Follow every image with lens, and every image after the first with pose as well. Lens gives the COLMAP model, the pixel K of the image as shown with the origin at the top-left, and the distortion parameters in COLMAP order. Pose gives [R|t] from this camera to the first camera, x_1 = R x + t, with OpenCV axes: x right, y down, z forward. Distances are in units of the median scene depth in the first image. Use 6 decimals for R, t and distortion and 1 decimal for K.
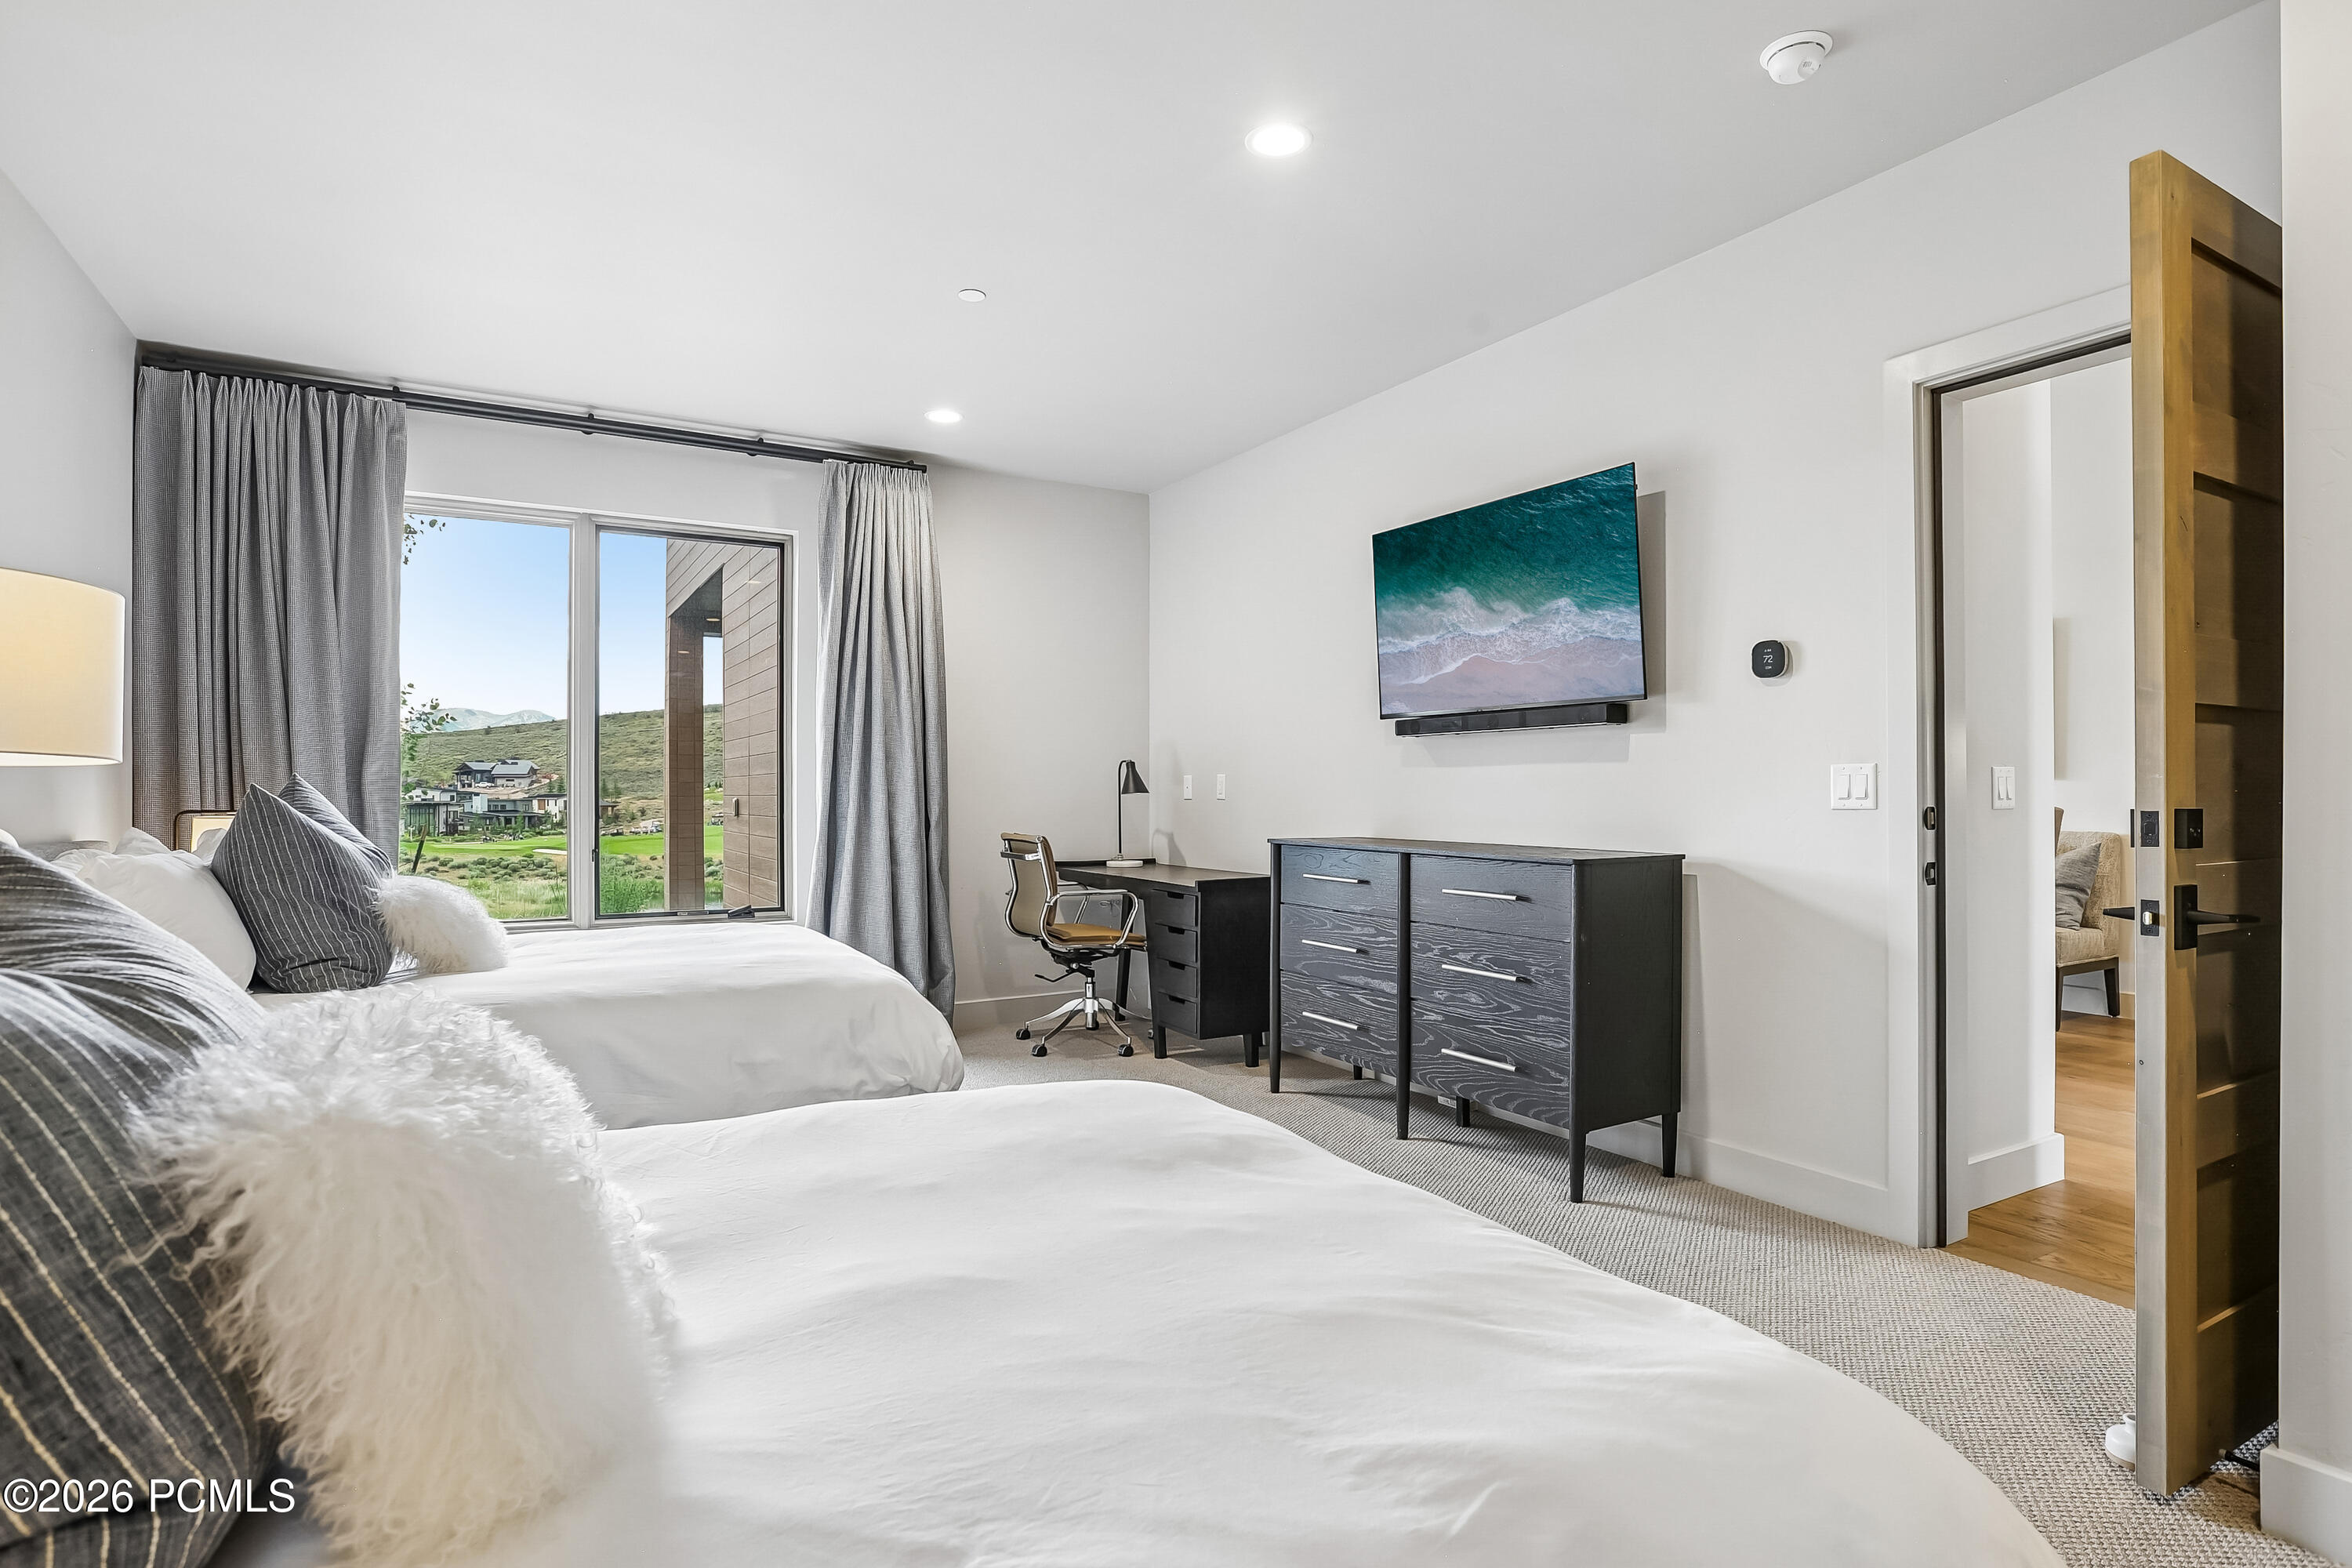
lens RADIAL K [[1215.7, 0, 1176.0], [0, 1215.7, 784.0], [0, 0, 1]] dist [-0.049859, 0.028761]
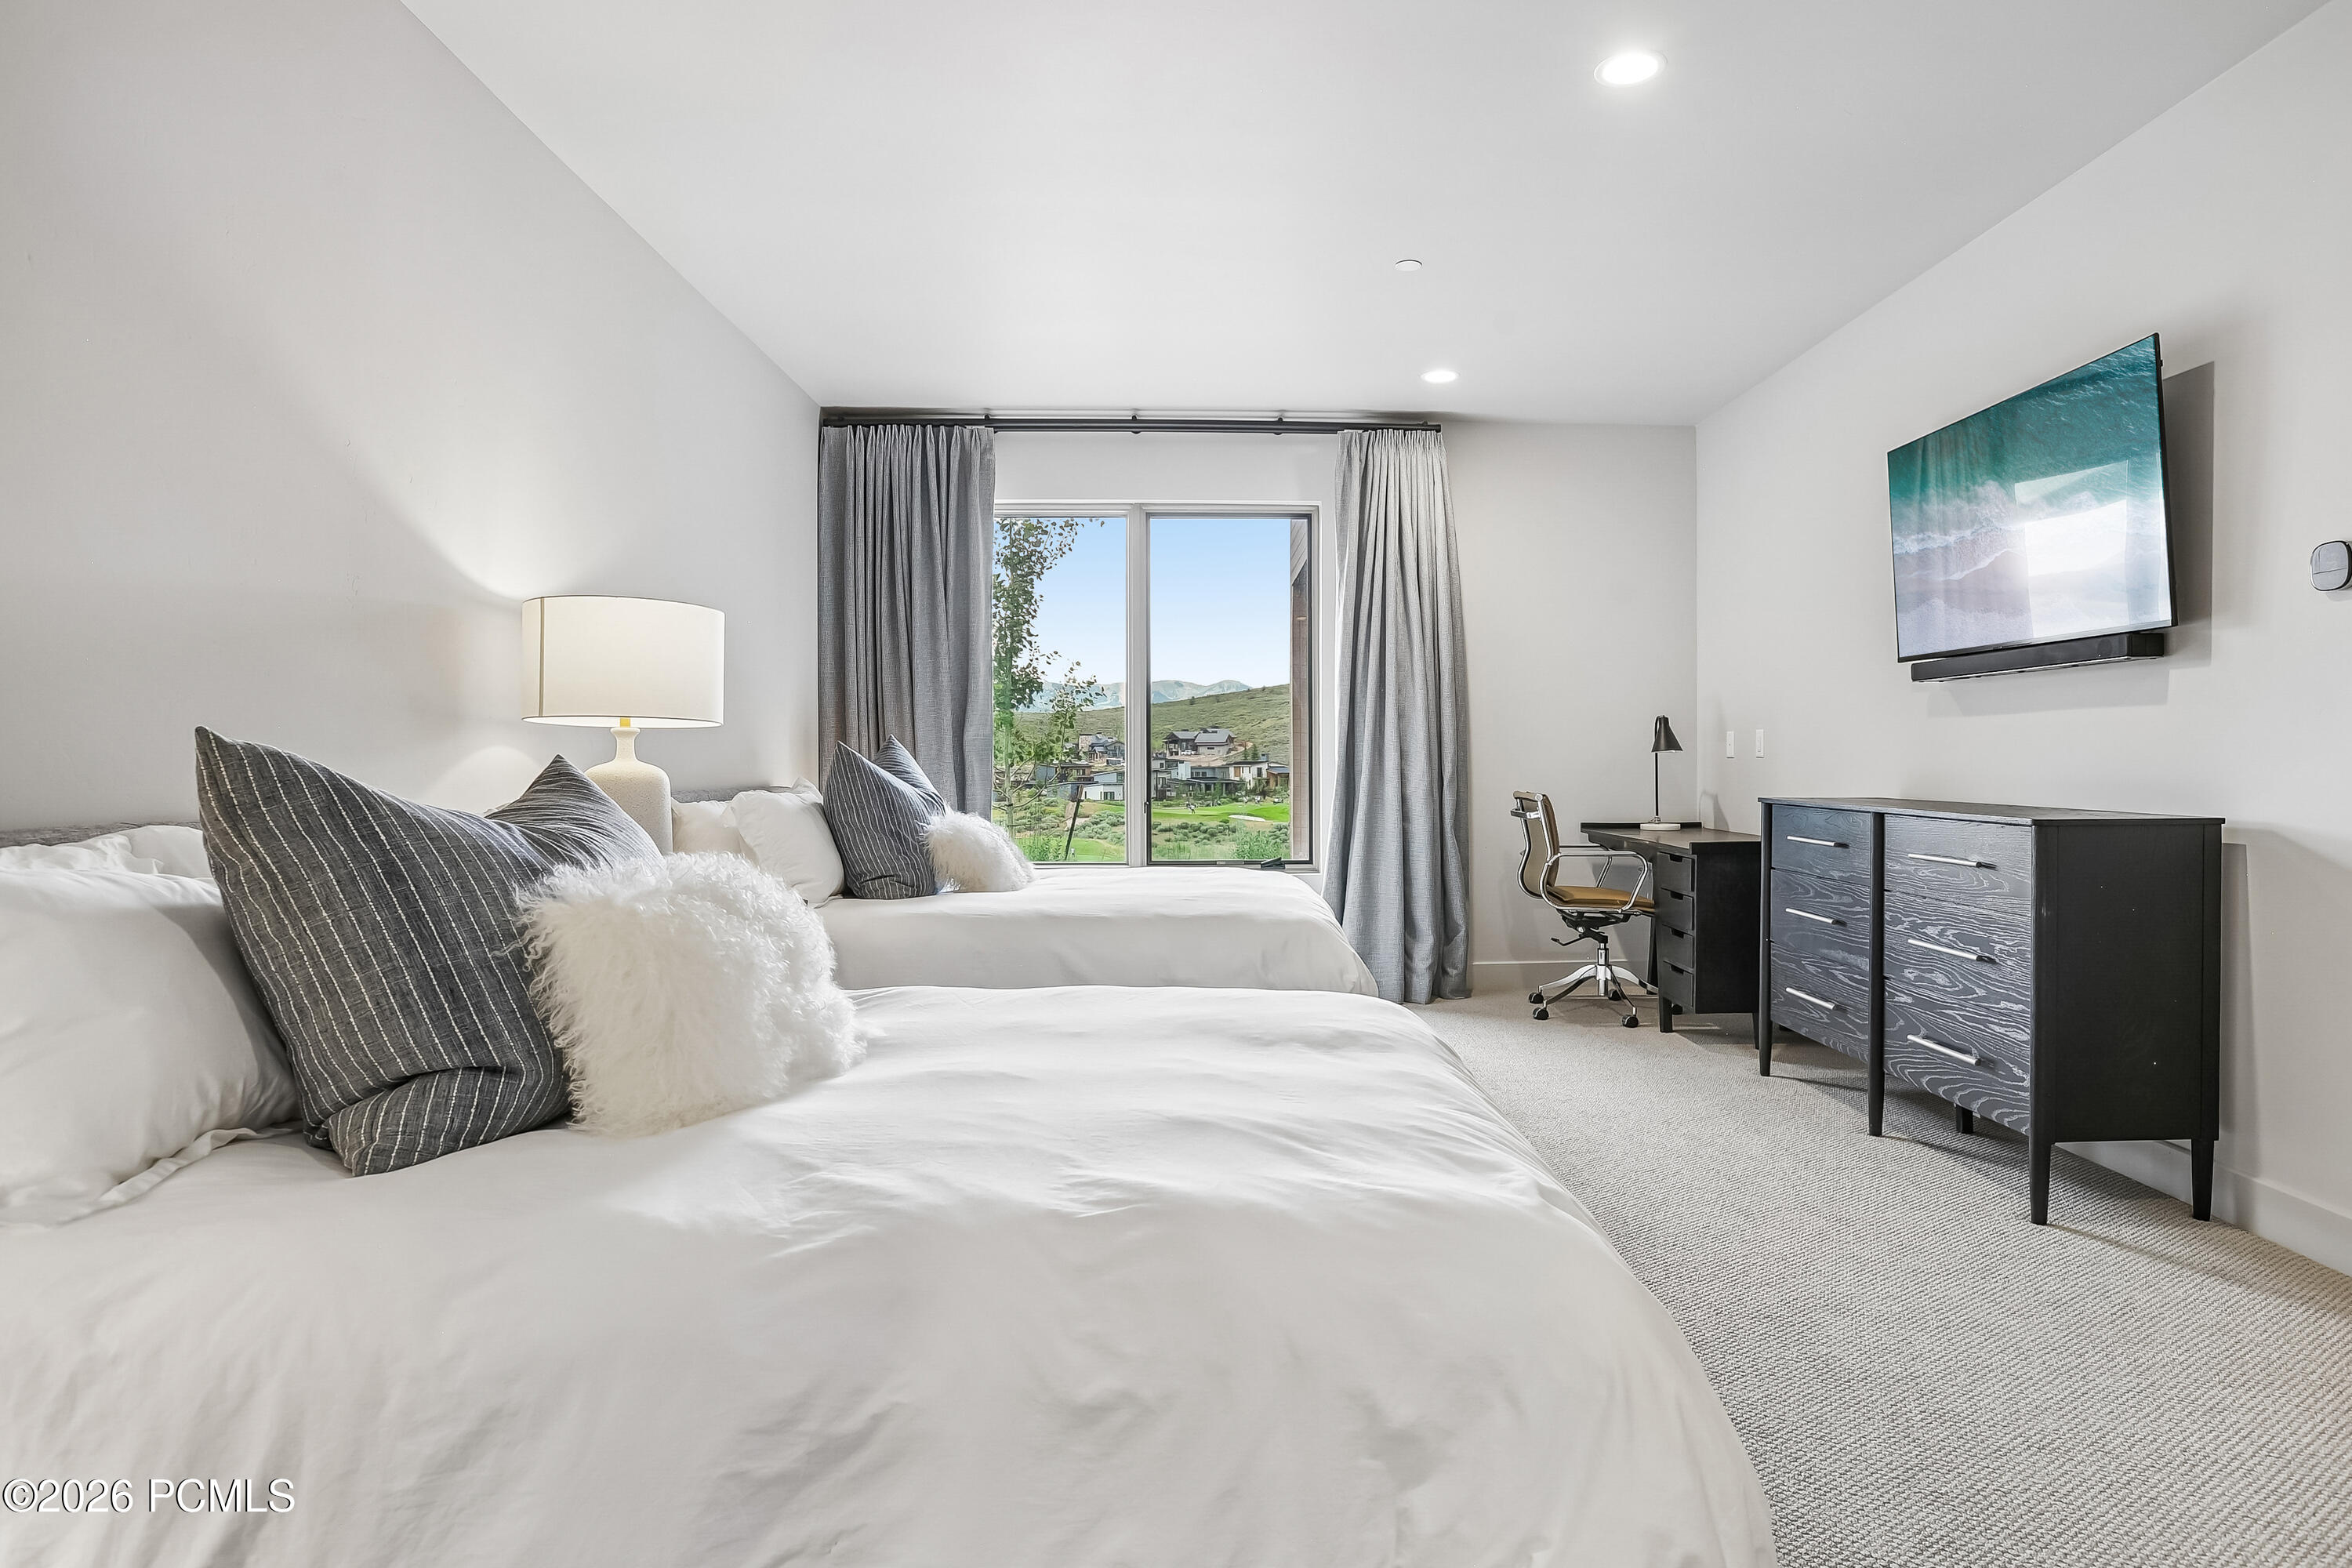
lens RADIAL K [[1318.0, 0, 1222.8], [0, 1318.0, 768.1], [0, 0, 1]] dist [-0.066284, 0.061226]
pose [[0.878177, 0.001536, -0.478334, 0.193521], [0.004916, 0.999913, 0.012235, 0.008970], [0.478311, -0.013096, 0.878093, -0.054463]]
